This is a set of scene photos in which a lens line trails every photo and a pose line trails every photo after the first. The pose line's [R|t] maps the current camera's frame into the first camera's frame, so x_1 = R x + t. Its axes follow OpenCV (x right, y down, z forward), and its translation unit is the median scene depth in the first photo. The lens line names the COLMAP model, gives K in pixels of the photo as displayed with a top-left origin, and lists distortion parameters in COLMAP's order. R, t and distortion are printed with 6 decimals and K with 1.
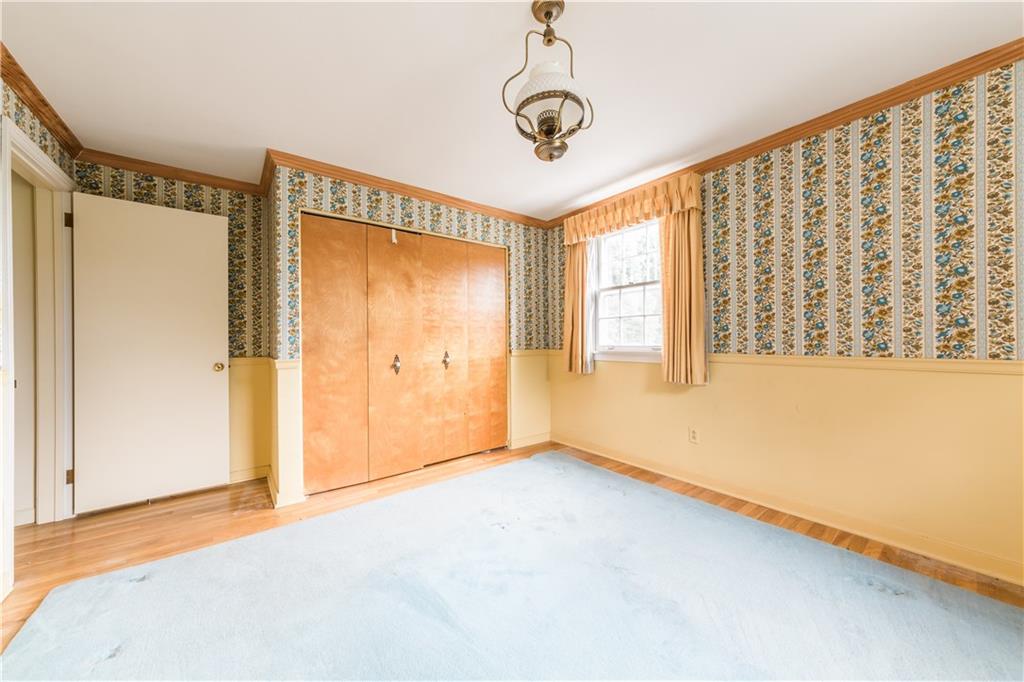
lens RADIAL K [[357.0, 0, 514.7], [0, 357.0, 341.2], [0, 0, 1]] dist [0.000864, -0.000112]
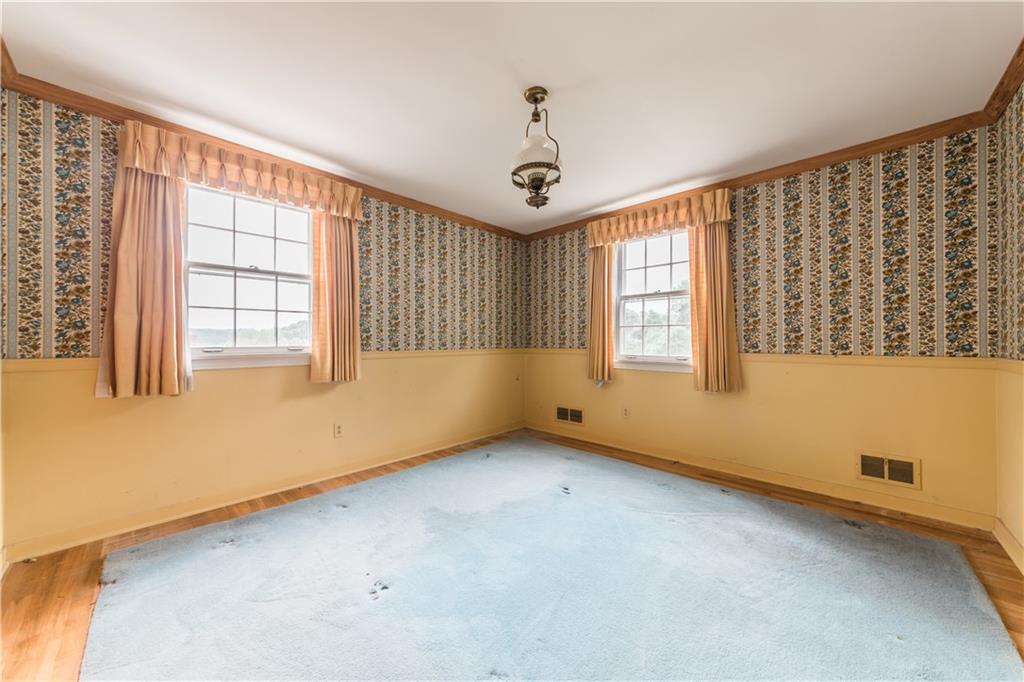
lens RADIAL K [[357.0, 0, 515.1], [0, 357.0, 341.9], [0, 0, 1]] dist [0.000864, -0.000112]
pose [[-0.140668, 0.000727, 0.990057, -0.584678], [0.001166, 0.999999, -0.000569, 0.002926], [-0.990056, 0.001074, -0.140668, 0.594059]]
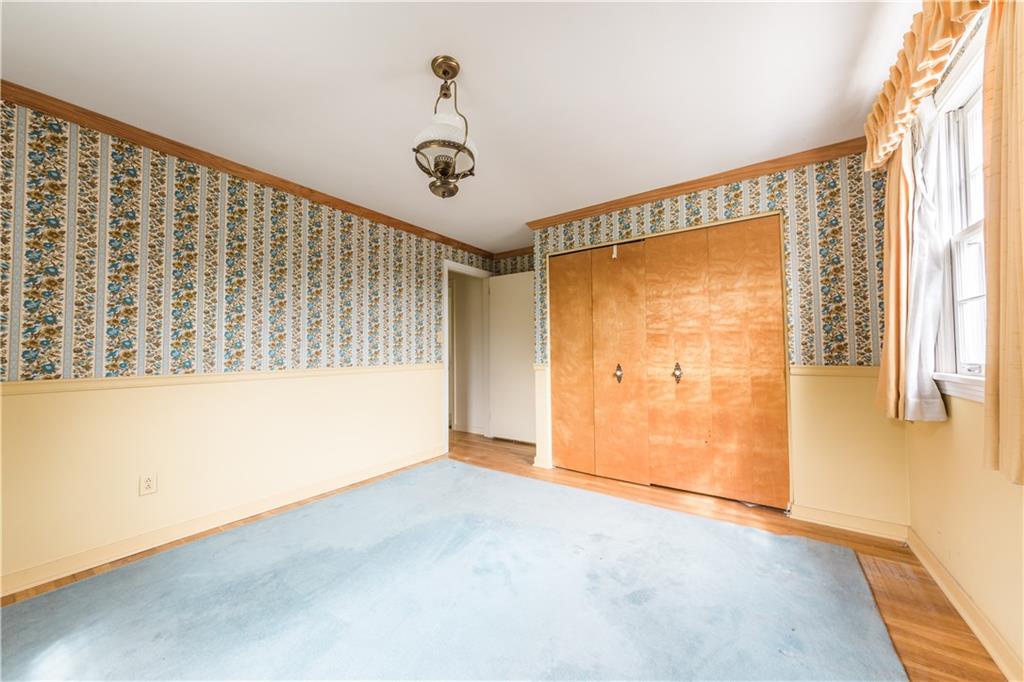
lens RADIAL K [[357.0, 0, 512.0], [0, 357.0, 341.9], [0, 0, 1]] dist [0.000864, -0.000112]
pose [[0.299270, -0.019060, -0.953978, 0.580744], [0.002181, 0.999812, -0.019292, -0.007604], [0.954166, 0.003693, 0.299255, 0.399180]]
